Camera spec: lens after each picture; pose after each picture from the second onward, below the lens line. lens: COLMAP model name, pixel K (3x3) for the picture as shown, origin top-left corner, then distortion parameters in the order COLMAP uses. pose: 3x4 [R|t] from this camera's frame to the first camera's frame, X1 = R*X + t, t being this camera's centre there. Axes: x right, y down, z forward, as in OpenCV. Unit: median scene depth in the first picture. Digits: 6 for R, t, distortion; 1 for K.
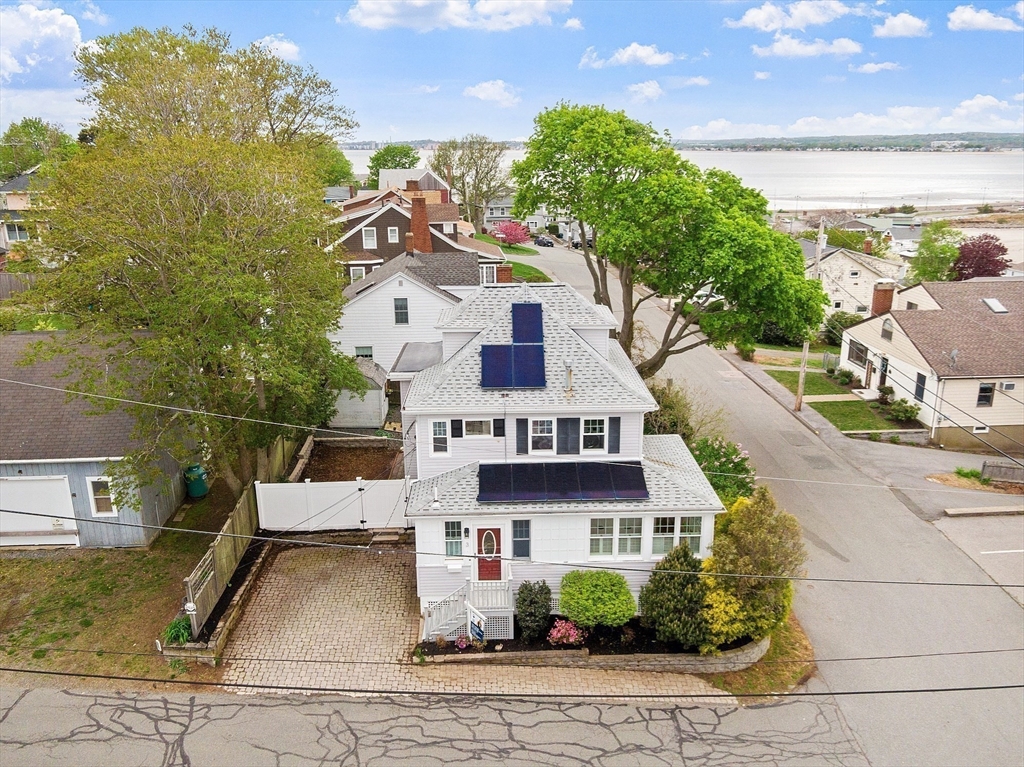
lens RADIAL K [[814.9, 0, 512.0], [0, 814.9, 383.5], [0, 0, 1]] dist [0.013489, 0.003926]
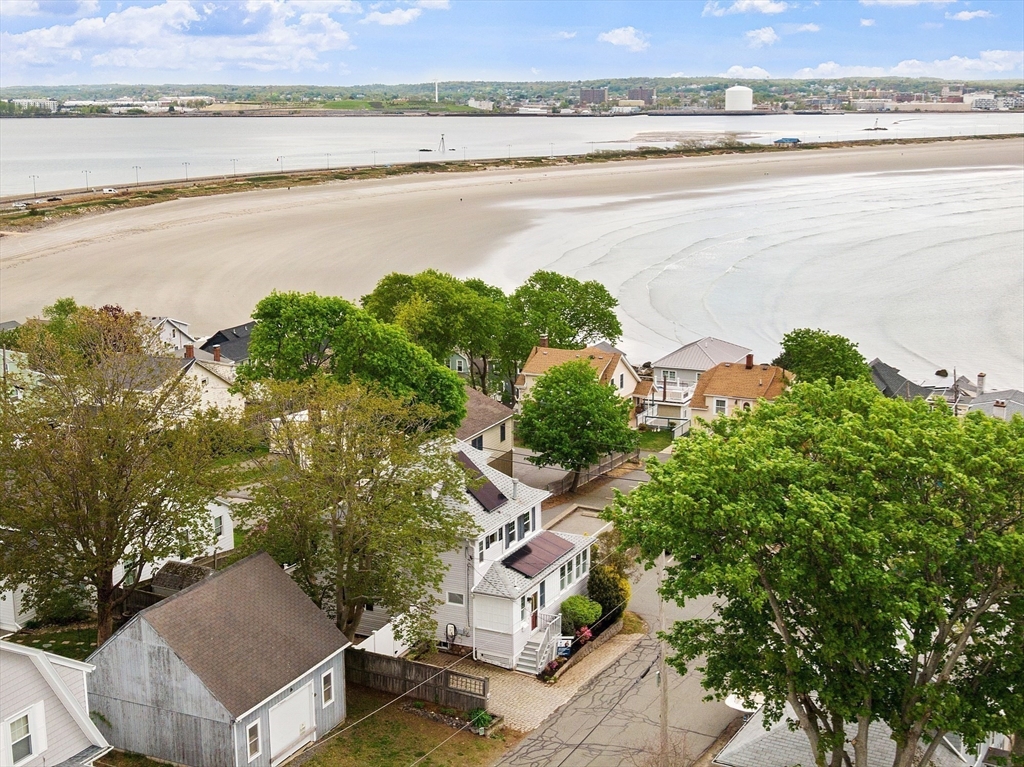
lens RADIAL K [[1436.6, 0, 512.0], [0, 1436.6, 383.5], [0, 0, 1]] dist [0.032484, -0.102230]
pose [[0.448908, -0.178101, 0.875650, -2.181035], [0.250816, 0.965656, 0.067825, -0.372274], [-0.857656, 0.189179, 0.478161, -0.323496]]
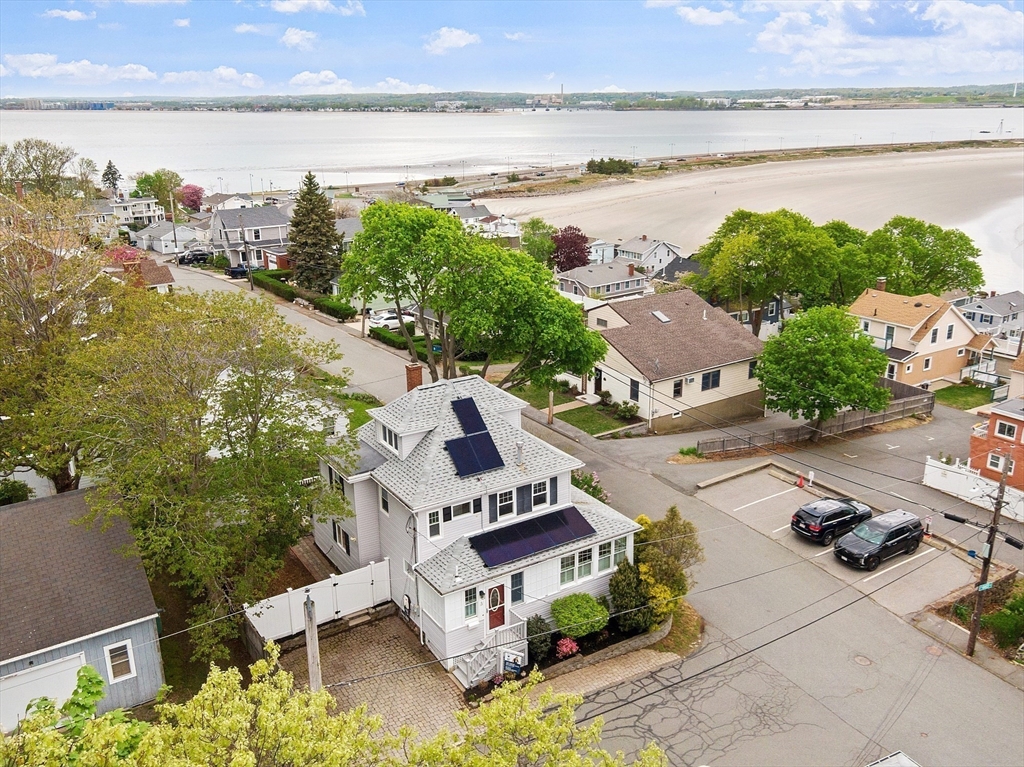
lens RADIAL K [[895.2, 0, 512.0], [0, 895.2, 383.5], [0, 0, 1]] dist [0.027294, 0.010463]
pose [[0.854640, -0.159710, 0.494047, -0.591410], [0.149472, 0.986915, 0.060472, -0.196251], [-0.497241, 0.022164, 0.867330, -0.209565]]
